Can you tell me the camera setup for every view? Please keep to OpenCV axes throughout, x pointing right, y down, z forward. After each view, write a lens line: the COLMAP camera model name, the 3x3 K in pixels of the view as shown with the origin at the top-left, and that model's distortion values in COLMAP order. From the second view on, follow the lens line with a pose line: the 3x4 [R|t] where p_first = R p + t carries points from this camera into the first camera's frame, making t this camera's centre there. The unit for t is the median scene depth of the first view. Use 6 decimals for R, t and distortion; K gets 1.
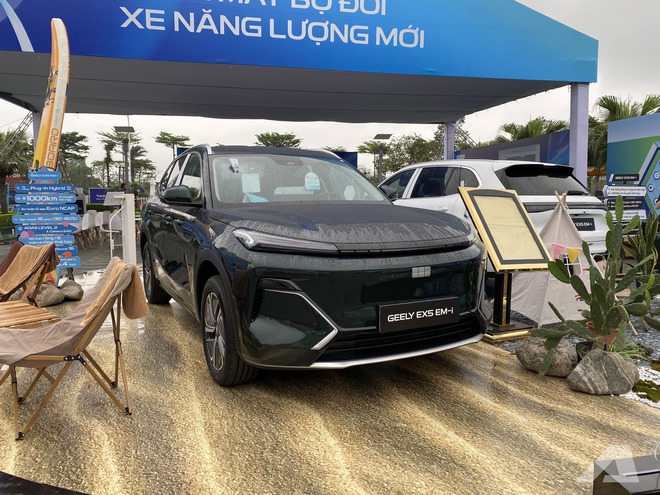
lens RADIAL K [[501.3, 0, 330.0], [0, 501.3, 247.5], [0, 0, 1]] dist [0.025947, -0.003962]
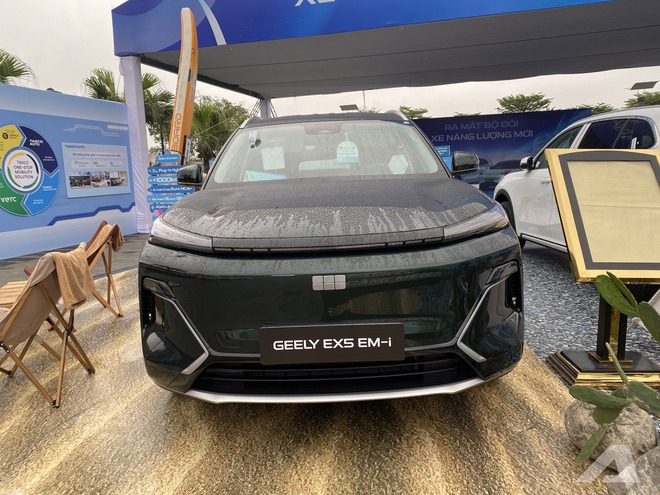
lens RADIAL K [[503.1, 0, 330.0], [0, 503.1, 247.5], [0, 0, 1]] dist [0.016327, -0.003532]
pose [[0.880599, 0.039495, -0.472213, 0.431643], [-0.013451, 0.998202, 0.058405, -0.033052], [0.473671, -0.045080, 0.879547, 0.346242]]
